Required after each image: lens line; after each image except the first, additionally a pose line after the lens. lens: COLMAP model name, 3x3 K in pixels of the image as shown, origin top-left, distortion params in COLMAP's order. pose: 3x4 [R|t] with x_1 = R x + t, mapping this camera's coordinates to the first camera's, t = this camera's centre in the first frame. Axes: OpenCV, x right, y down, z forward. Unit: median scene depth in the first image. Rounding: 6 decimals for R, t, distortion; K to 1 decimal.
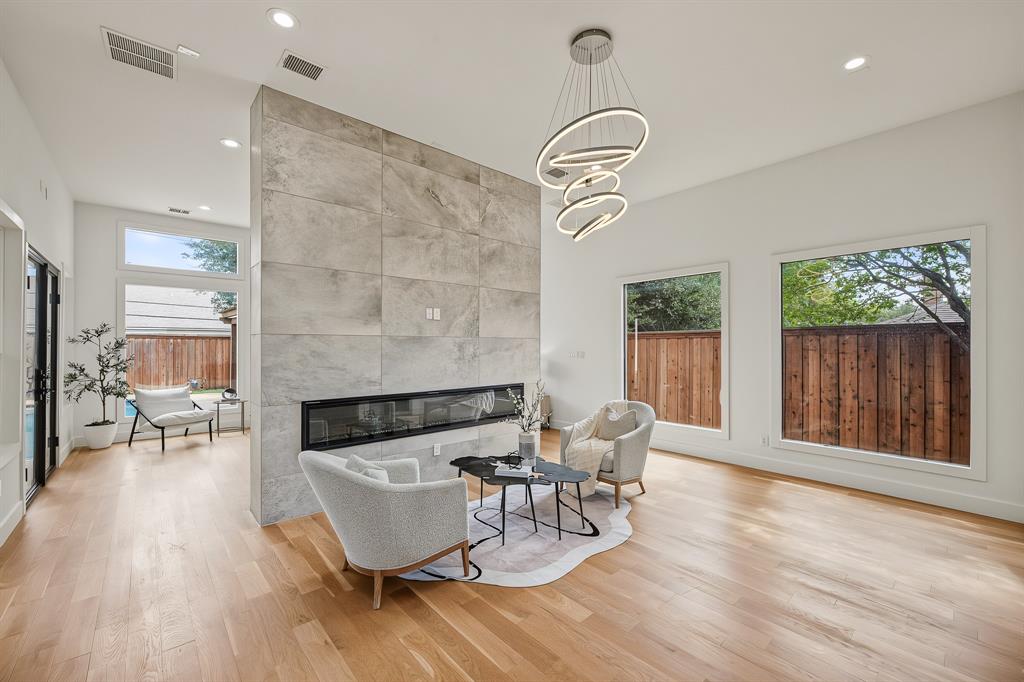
lens RADIAL K [[432.4, 0, 510.0], [0, 432.4, 340.0], [0, 0, 1]] dist [0.003883, 0.000241]
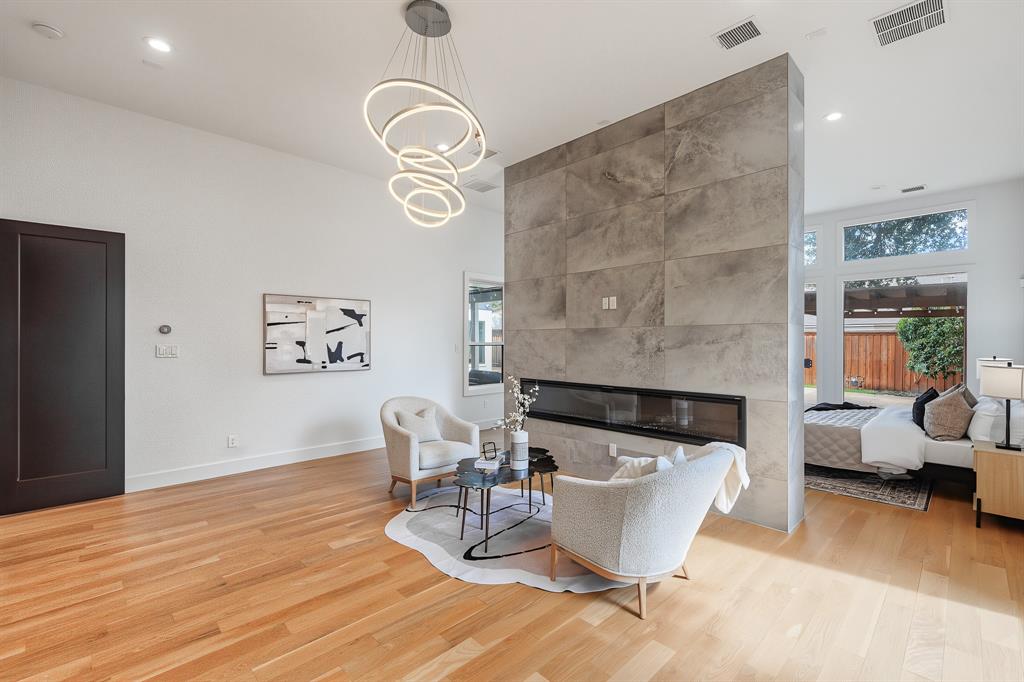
lens RADIAL K [[429.0, 0, 514.8], [0, 429.0, 339.3], [0, 0, 1]] dist [0.002175, 0.000309]
pose [[0.048292, -0.007644, -0.998804, 0.721096], [0.010174, 0.999923, -0.007161, 0.021310], [0.998781, -0.009816, 0.048366, 0.732040]]
